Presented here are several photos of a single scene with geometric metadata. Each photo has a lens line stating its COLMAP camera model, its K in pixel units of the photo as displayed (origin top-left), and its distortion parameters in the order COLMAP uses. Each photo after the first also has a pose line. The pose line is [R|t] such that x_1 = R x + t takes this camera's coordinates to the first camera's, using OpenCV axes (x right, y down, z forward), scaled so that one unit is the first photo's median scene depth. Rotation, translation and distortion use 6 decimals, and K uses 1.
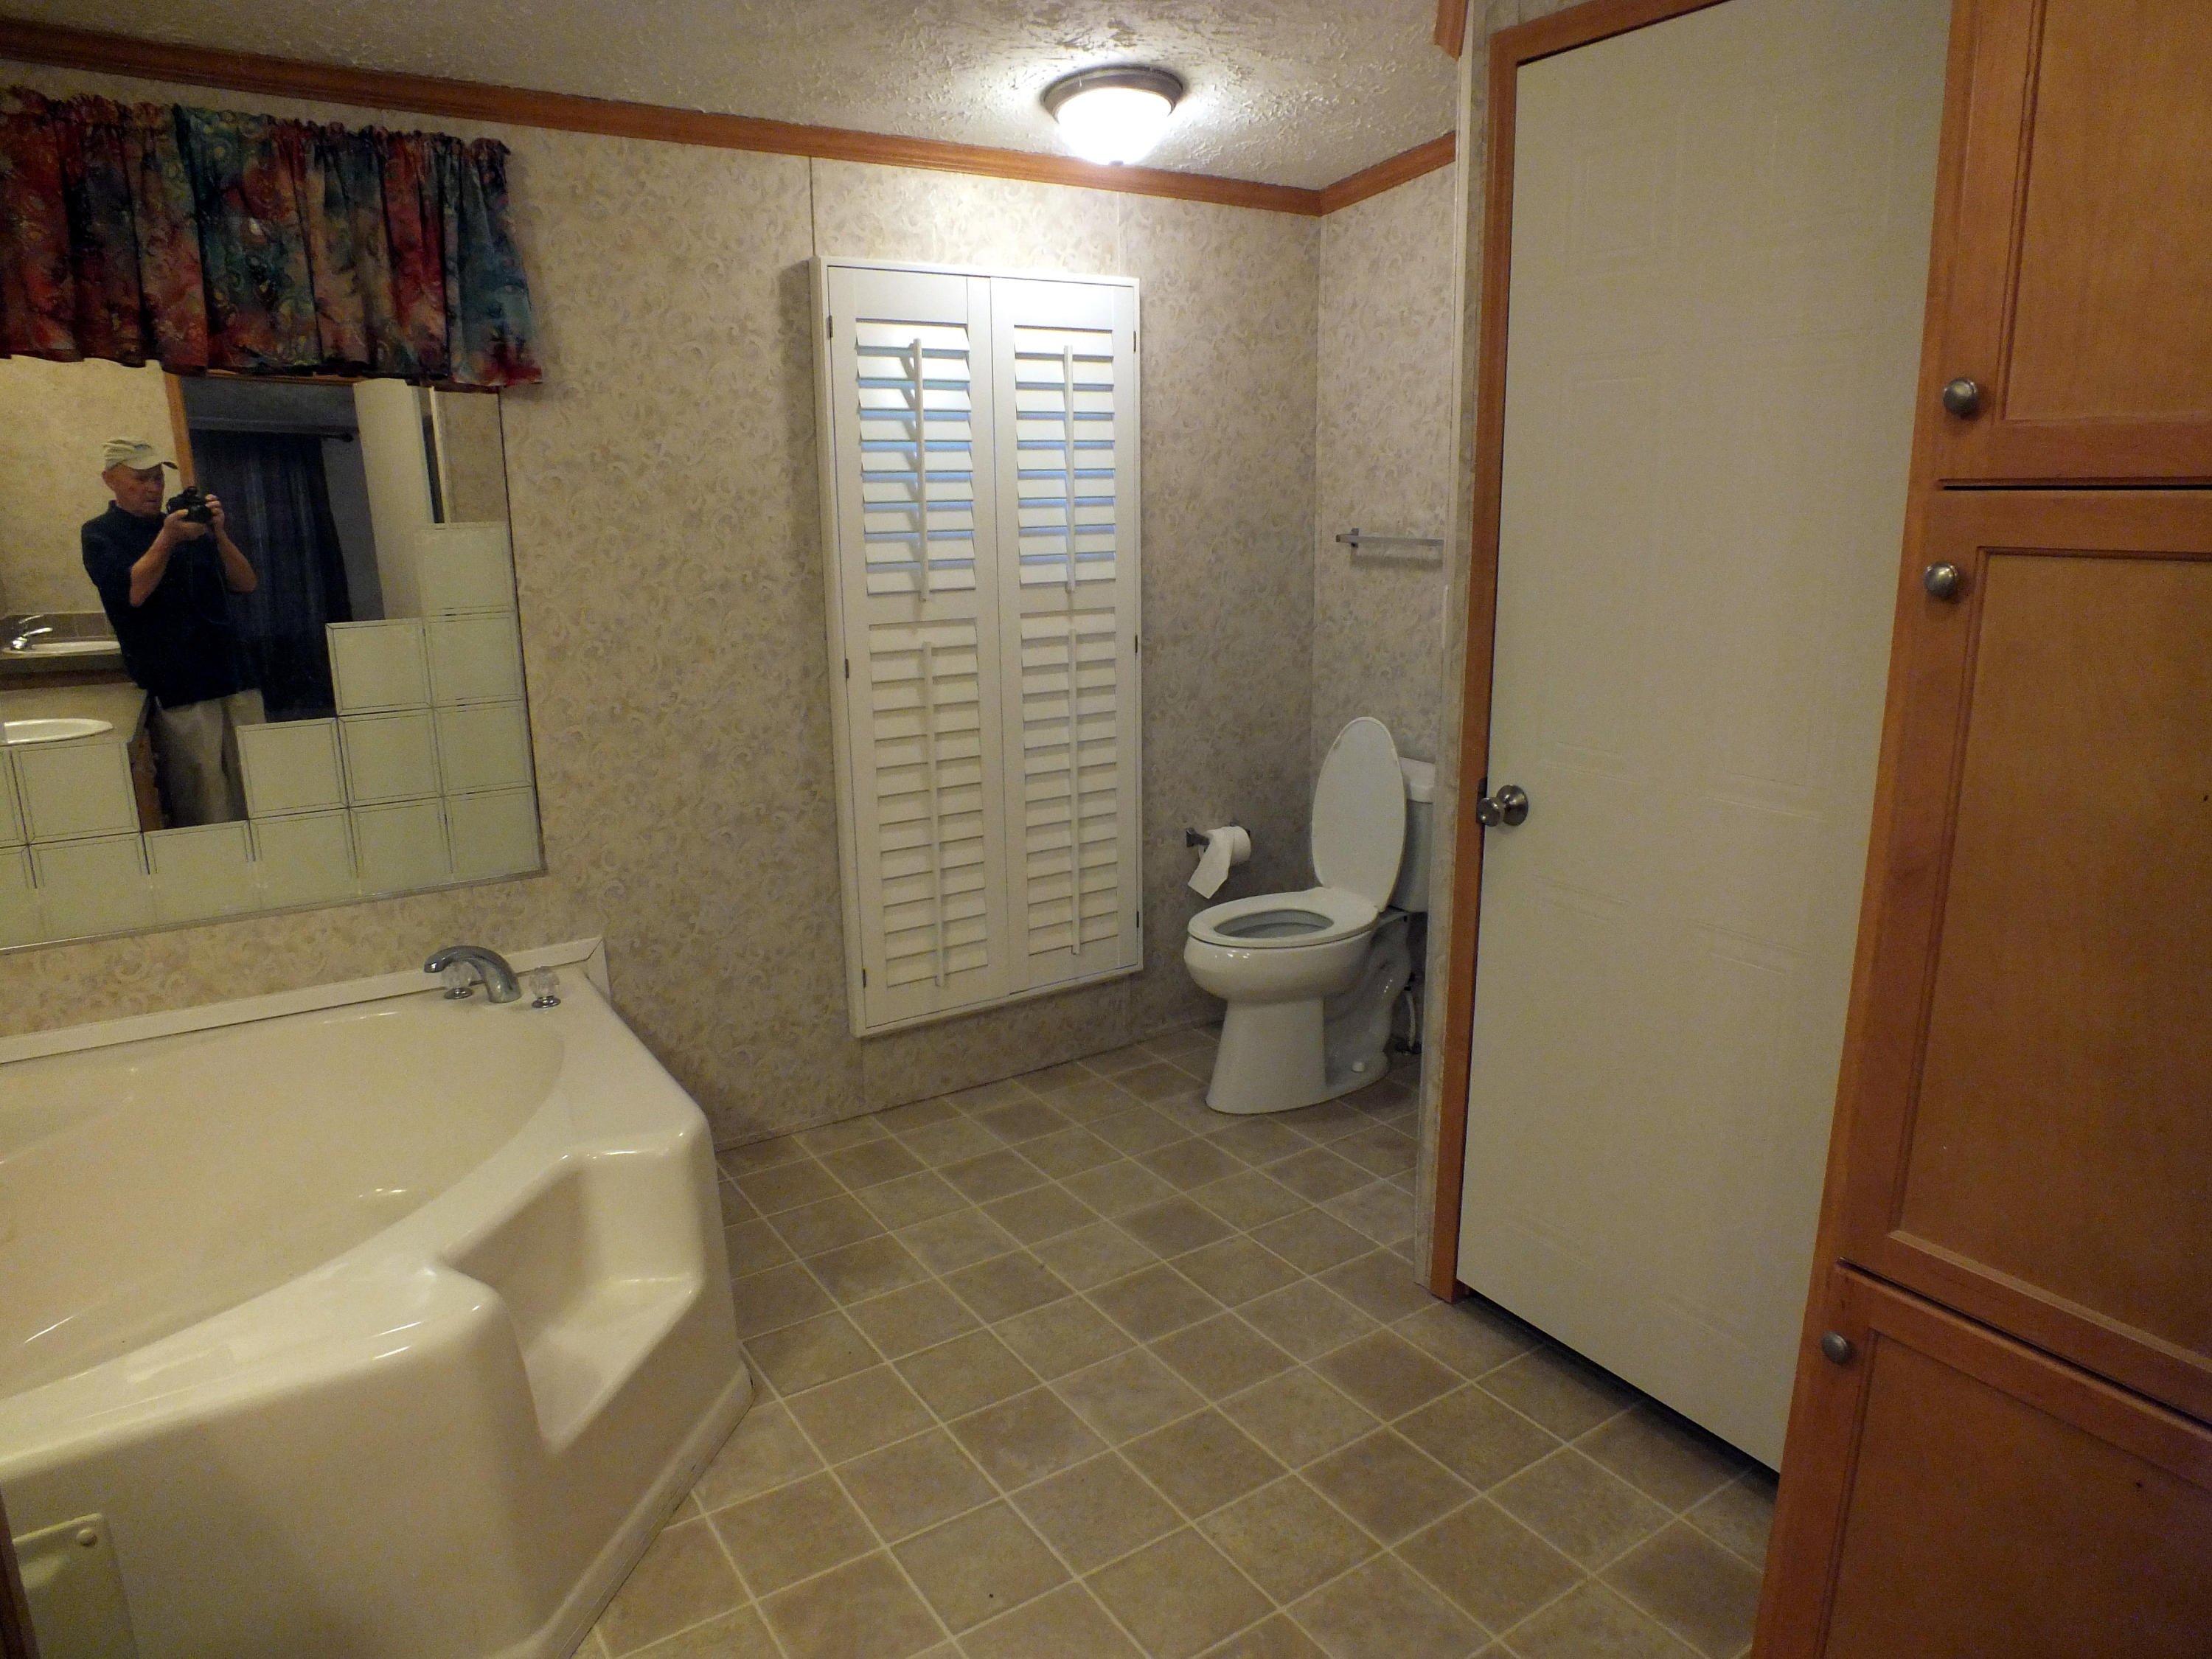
lens RADIAL K [[1390.0, 0, 1106.0], [0, 1390.0, 829.5], [0, 0, 1]] dist [-0.098422, 0.044104]
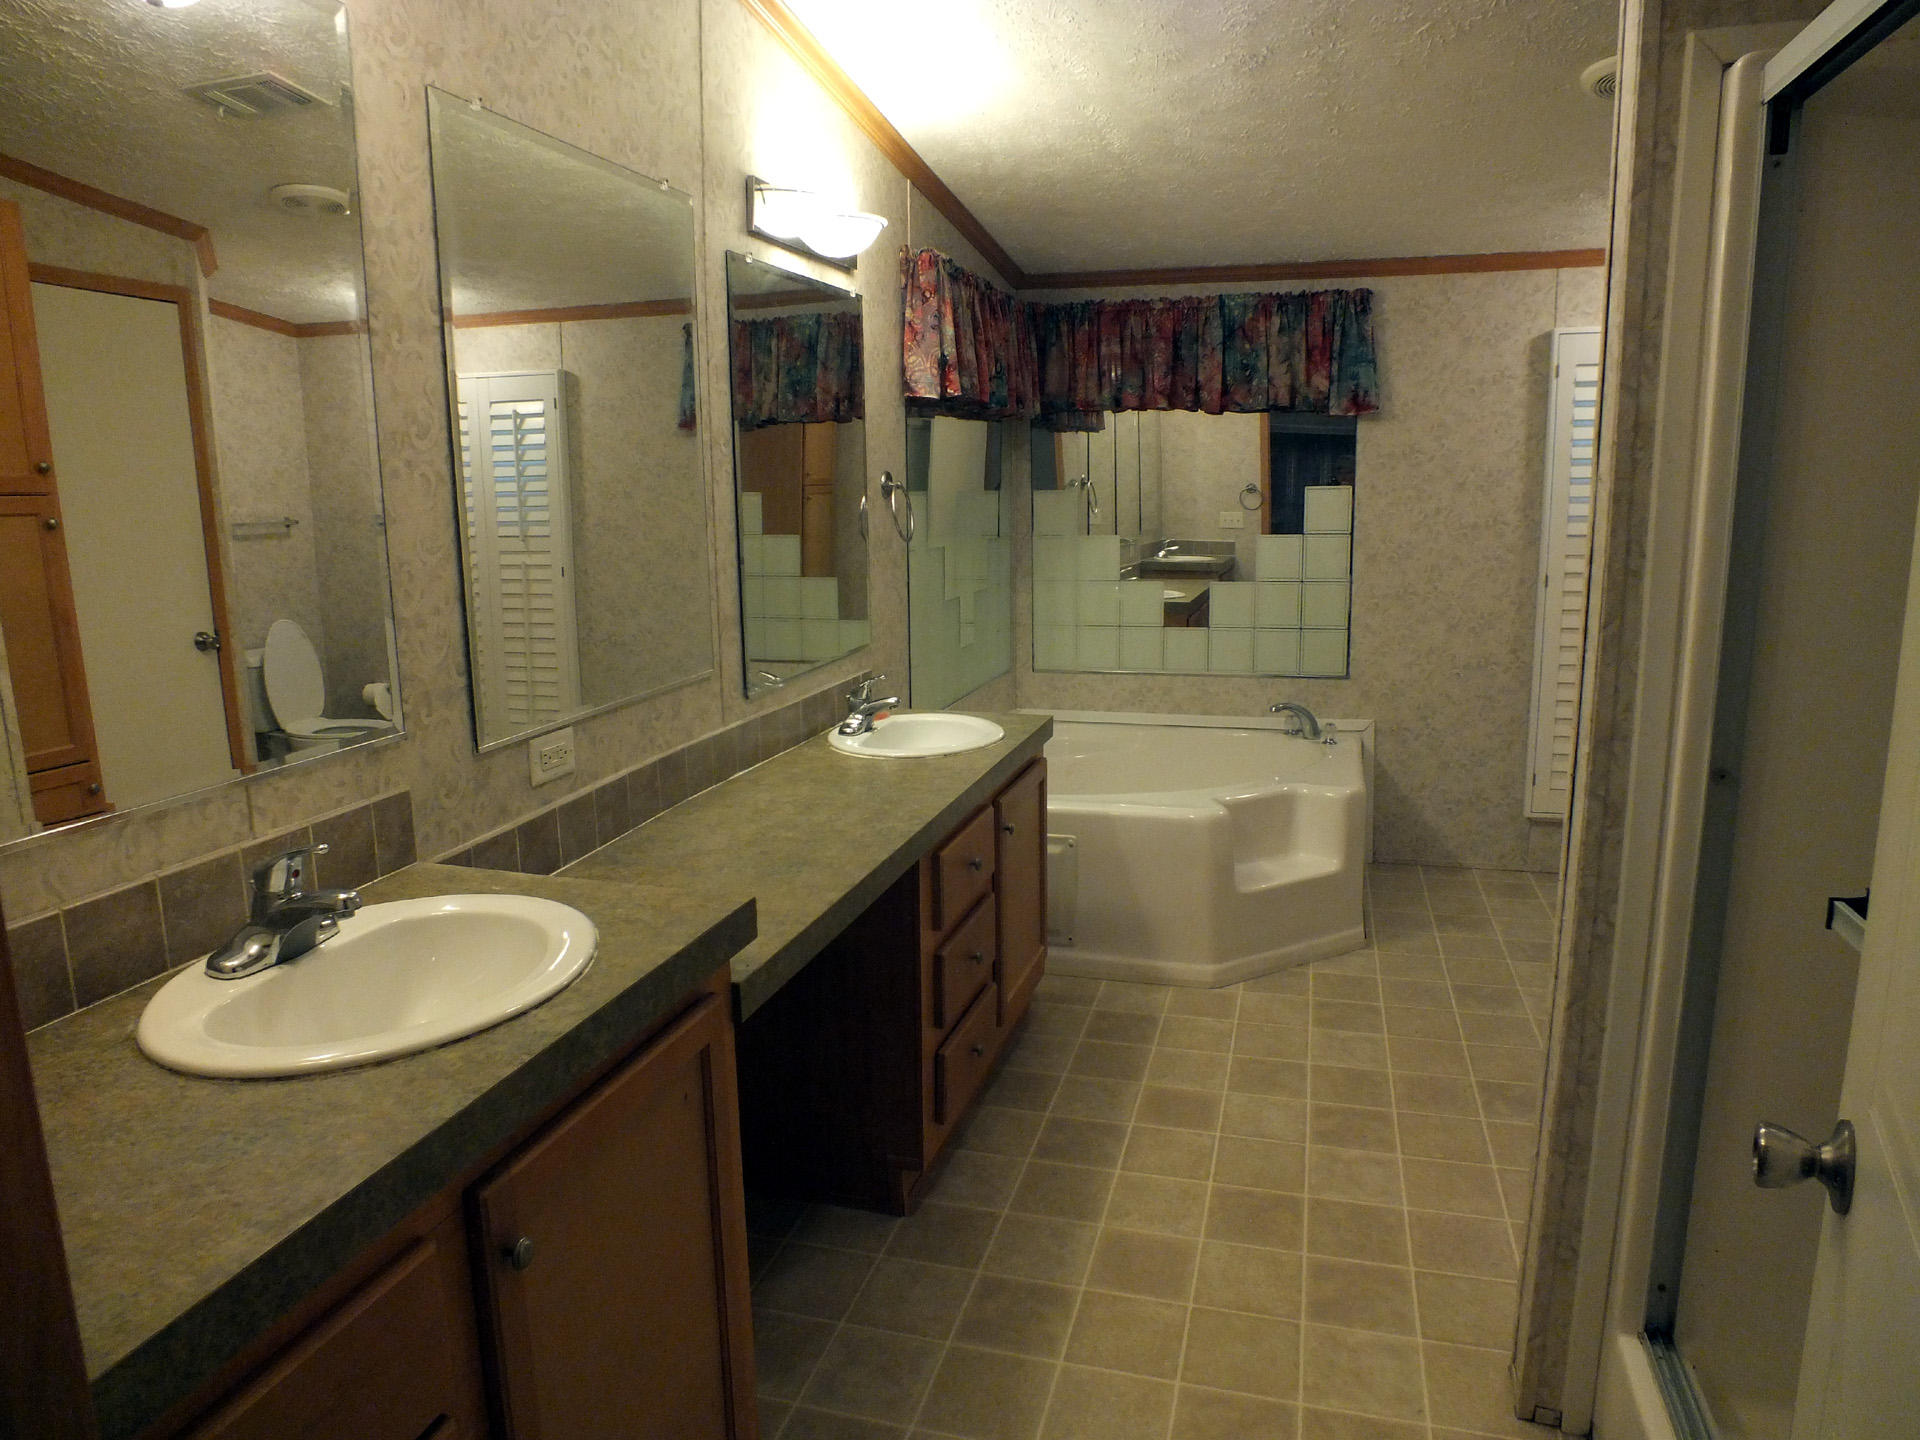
lens RADIAL K [[1246.3, 0, 960.0], [0, 1246.3, 720.0], [0, 0, 1]] dist [-0.085164, 0.051420]
pose [[0.646295, 0.137445, -0.750607, 0.506478], [-0.165923, 0.985422, 0.037578, 0.112161], [0.744830, 0.100256, 0.659679, -0.470352]]
